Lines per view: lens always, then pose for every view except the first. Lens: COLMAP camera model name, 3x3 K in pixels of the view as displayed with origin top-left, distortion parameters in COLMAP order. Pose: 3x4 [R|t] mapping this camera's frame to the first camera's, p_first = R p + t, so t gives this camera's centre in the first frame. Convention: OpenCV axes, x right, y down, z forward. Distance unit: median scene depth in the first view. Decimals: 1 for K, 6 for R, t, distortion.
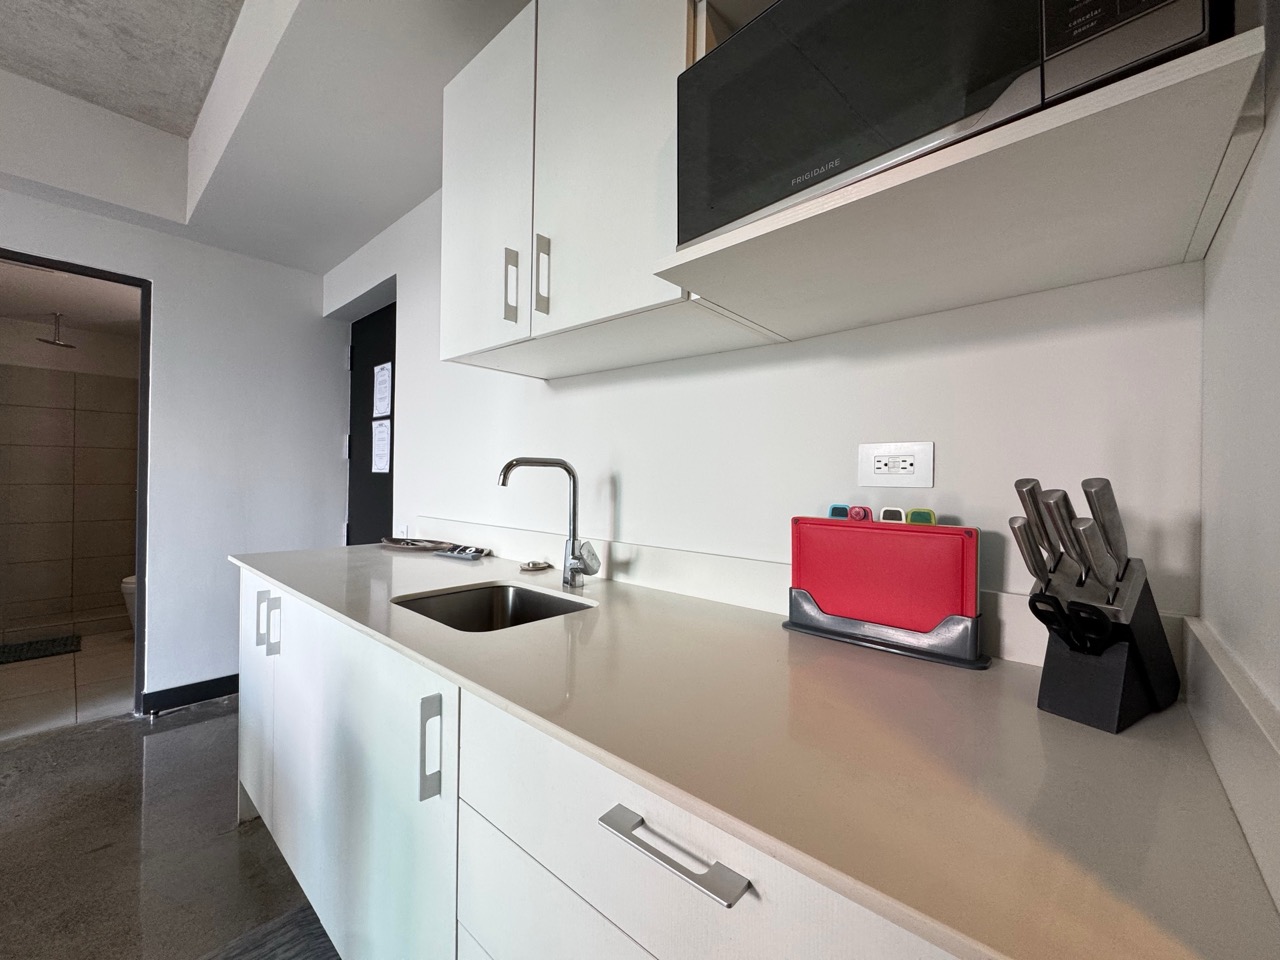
lens RADIAL K [[511.1, 0, 639.5], [0, 511.1, 480.0], [0, 0, 1]] dist [-0.004947, 0.000285]
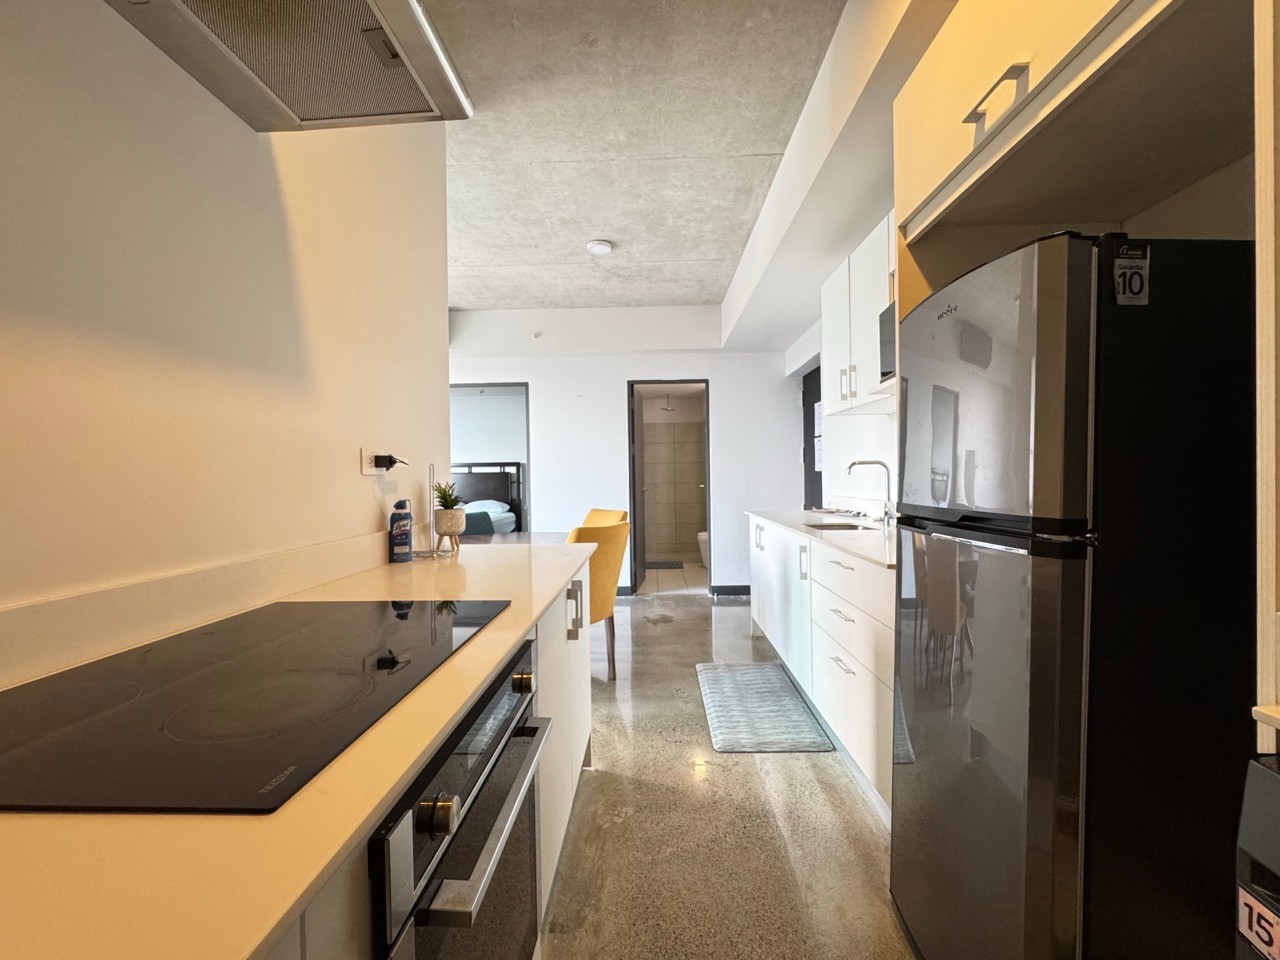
lens RADIAL K [[511.1, 0, 641.1], [0, 511.1, 482.1], [0, 0, 1]] dist [-0.004947, 0.000285]
pose [[0.645240, -0.019489, -0.763731, 0.602312], [0.026005, 0.999656, -0.003538, 0.020017], [0.763537, -0.017578, 0.645525, -0.778650]]
